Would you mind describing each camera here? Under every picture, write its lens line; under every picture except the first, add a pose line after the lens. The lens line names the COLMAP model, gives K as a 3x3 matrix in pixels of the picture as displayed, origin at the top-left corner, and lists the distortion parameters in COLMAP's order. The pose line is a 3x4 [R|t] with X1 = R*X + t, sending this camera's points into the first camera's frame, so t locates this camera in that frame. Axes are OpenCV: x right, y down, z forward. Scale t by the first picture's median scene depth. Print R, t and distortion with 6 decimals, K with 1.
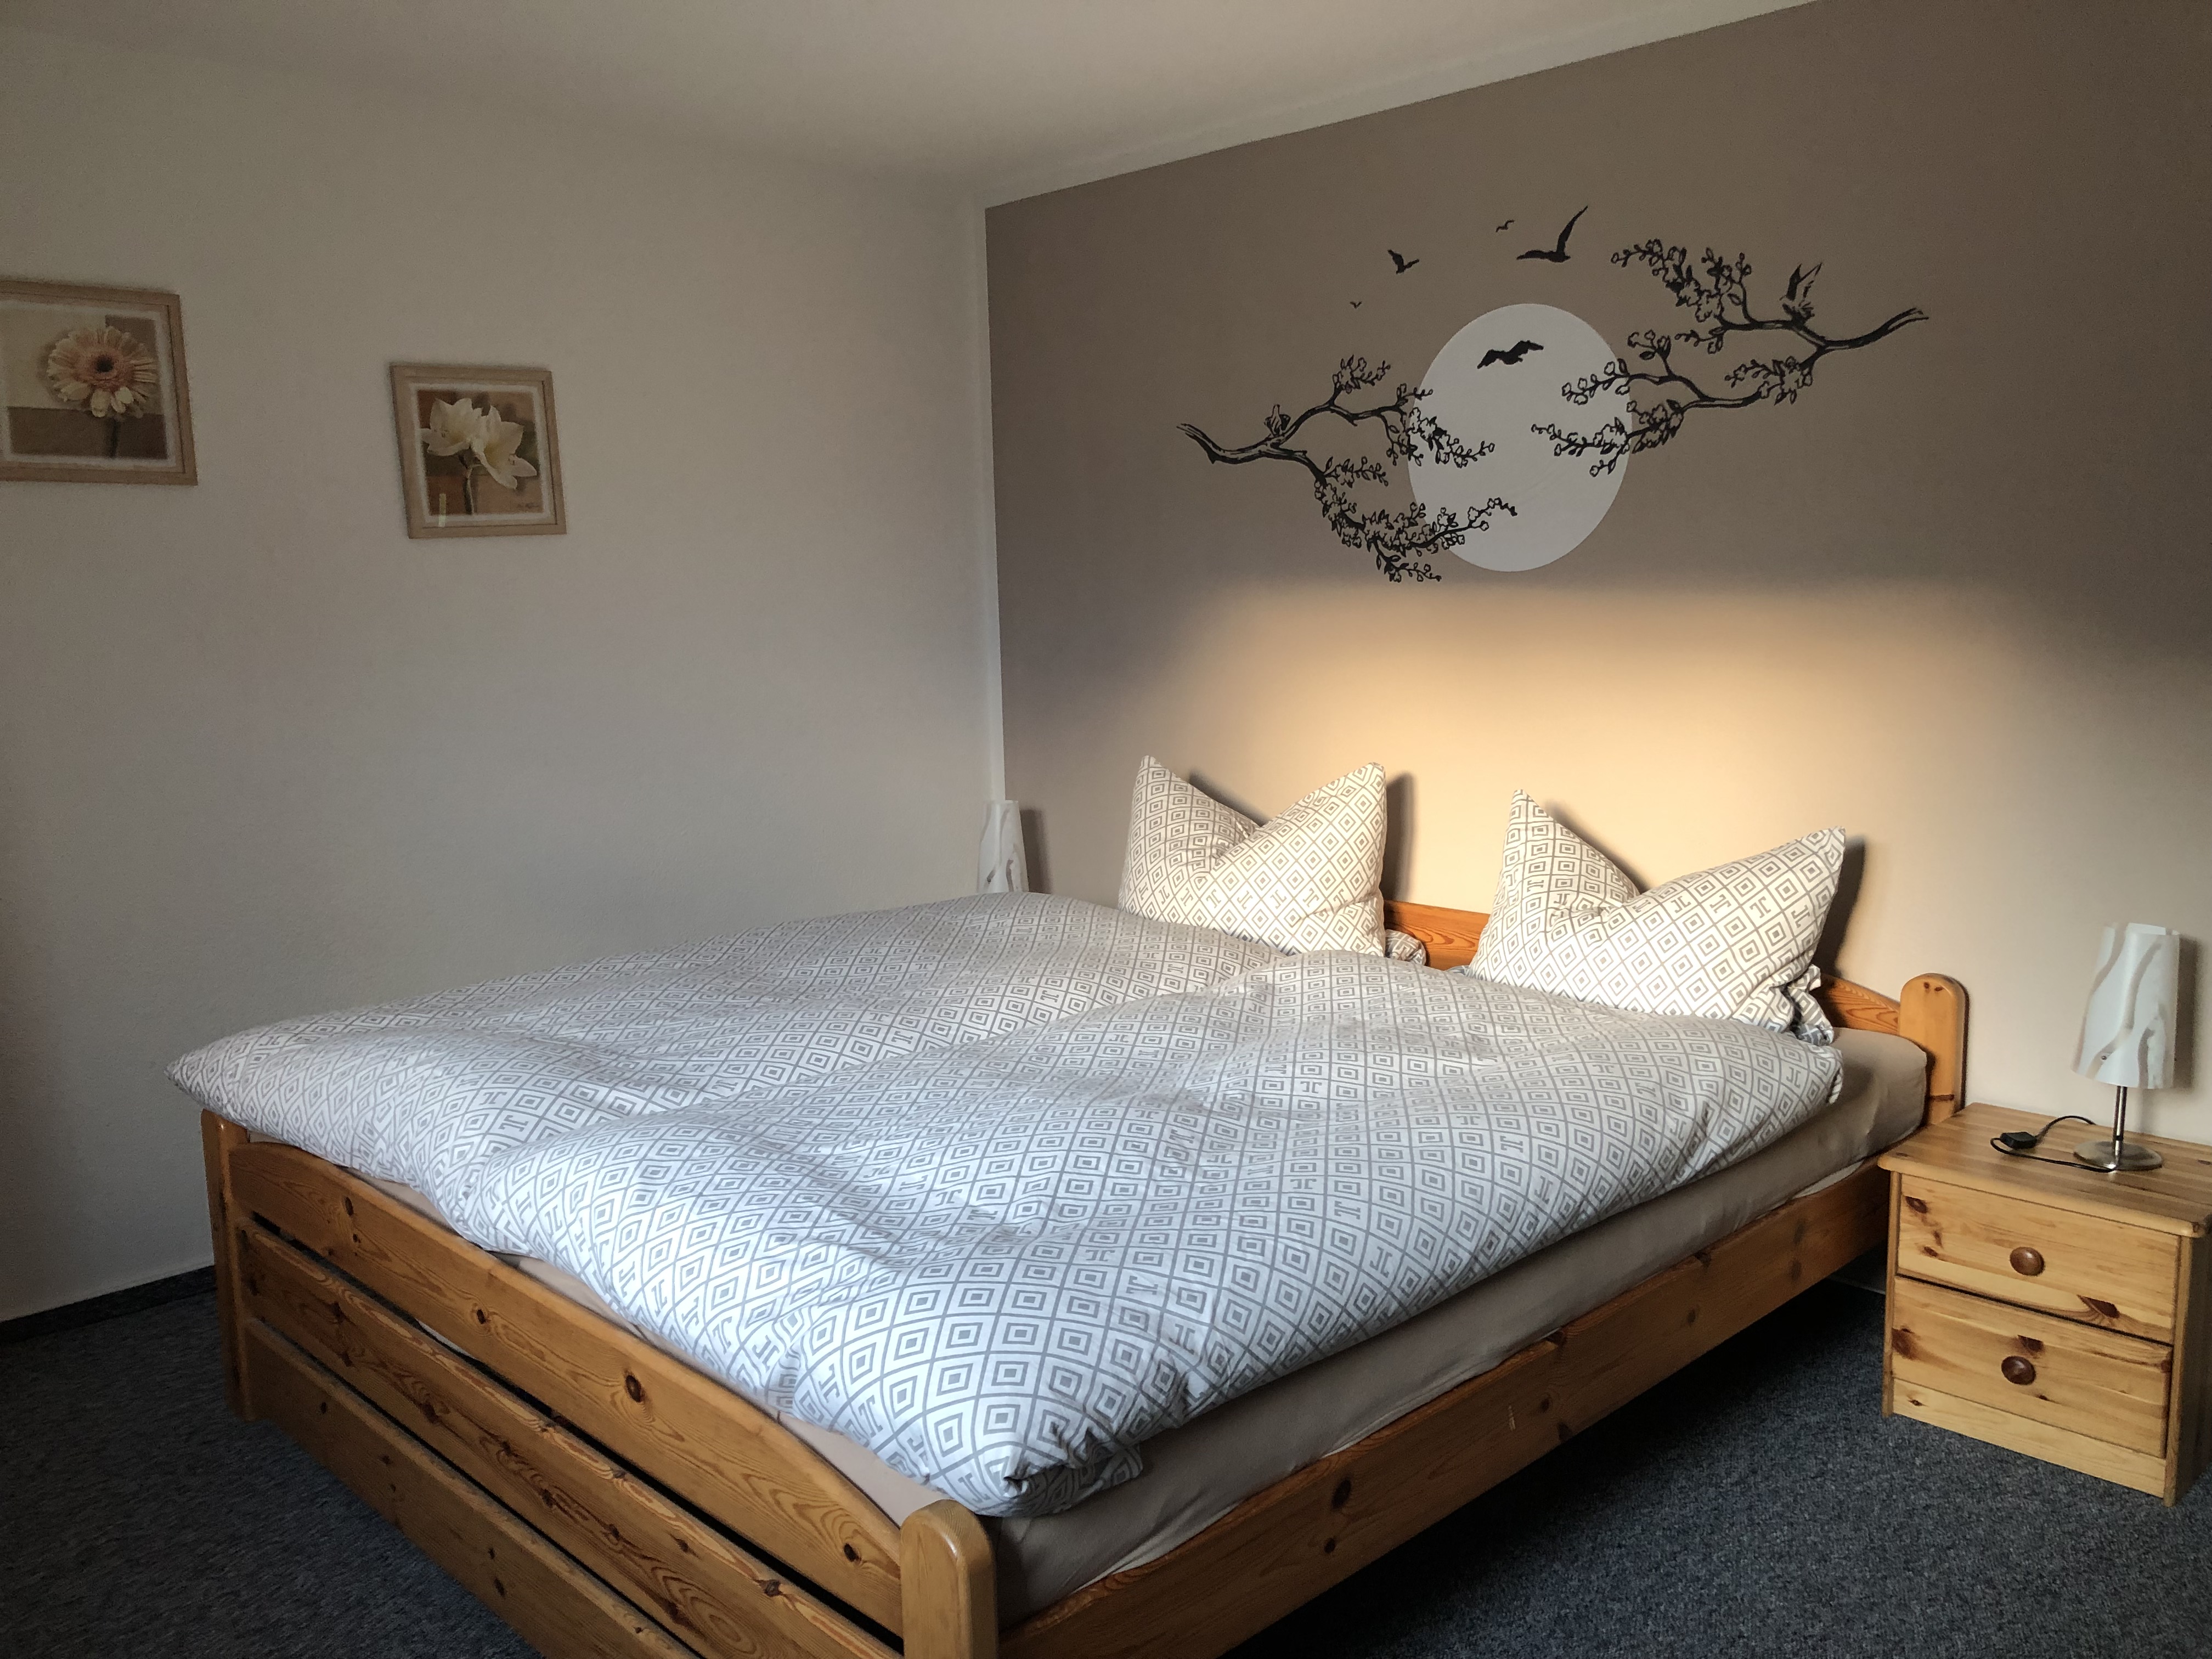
lens RADIAL K [[1781.9, 0, 1117.8], [0, 1781.9, 846.6], [0, 0, 1]] dist [0.034232, -0.000543]
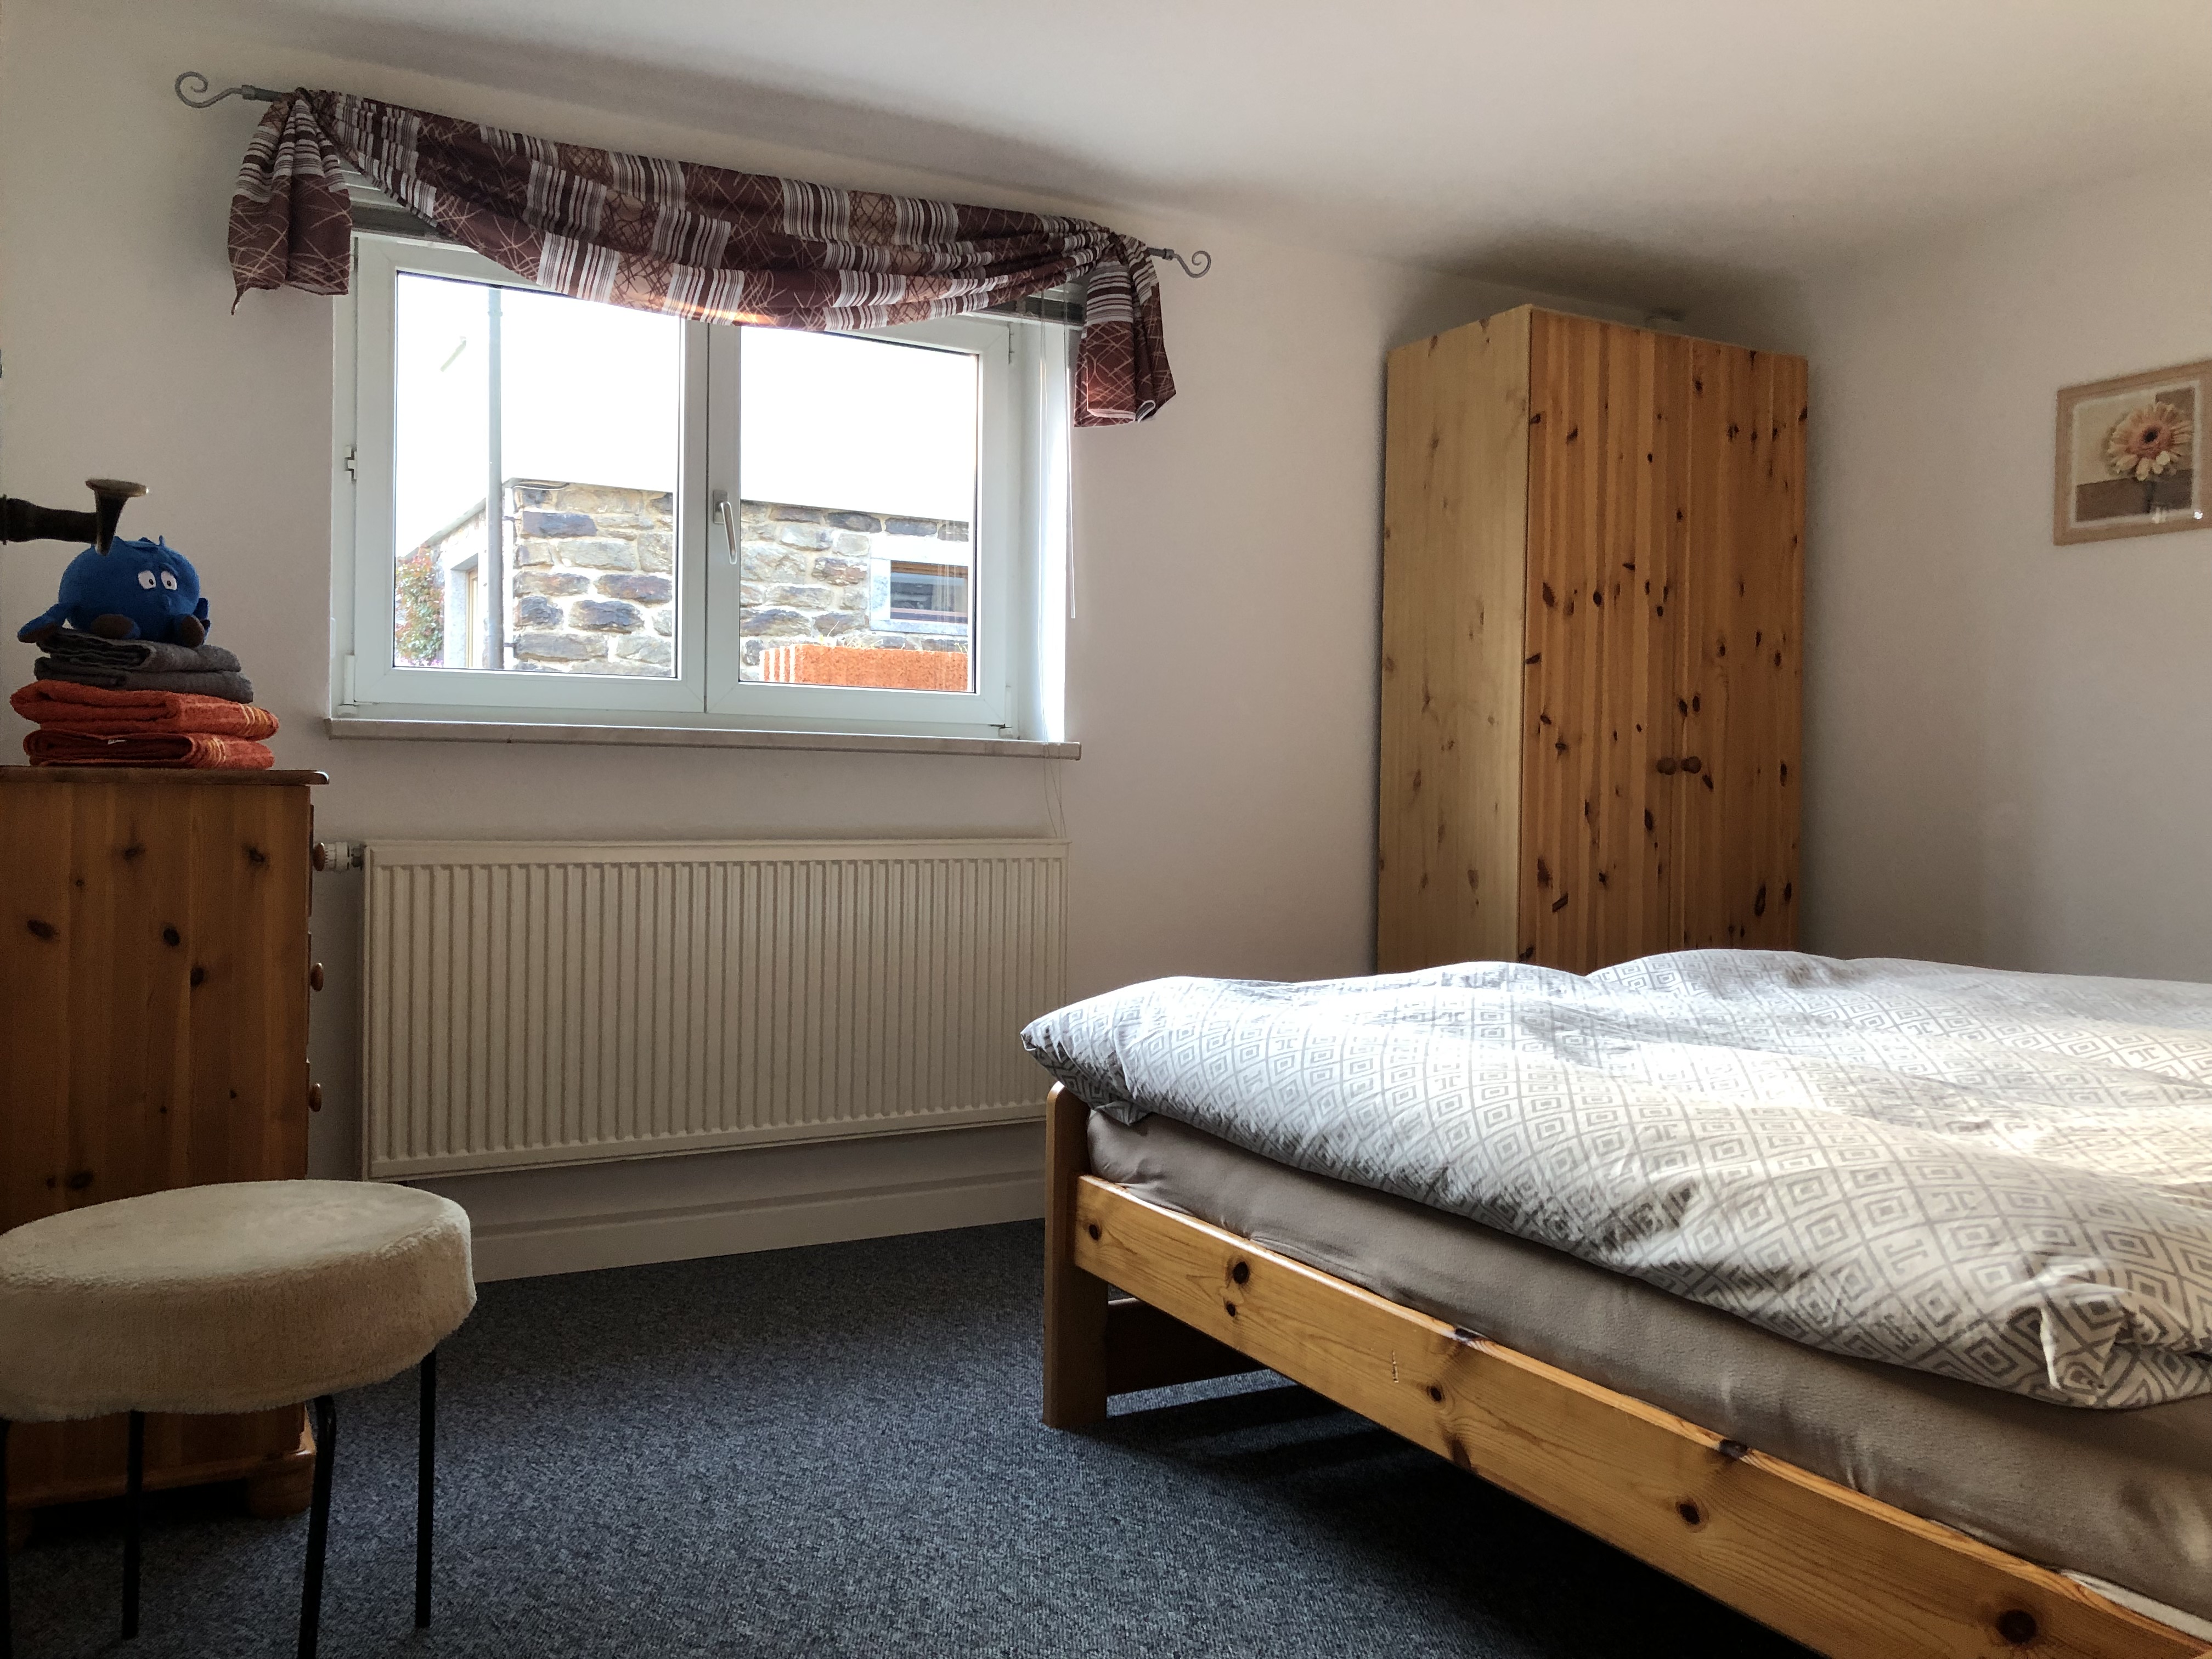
lens RADIAL K [[1781.9, 0, 1114.3], [0, 1781.9, 814.0], [0, 0, 1]] dist [0.034232, -0.000543]
pose [[-0.255692, 0.031352, -0.966250, 0.761250], [-0.154577, 0.985289, 0.072874, -0.005509], [0.954320, 0.167994, -0.247084, 0.693983]]
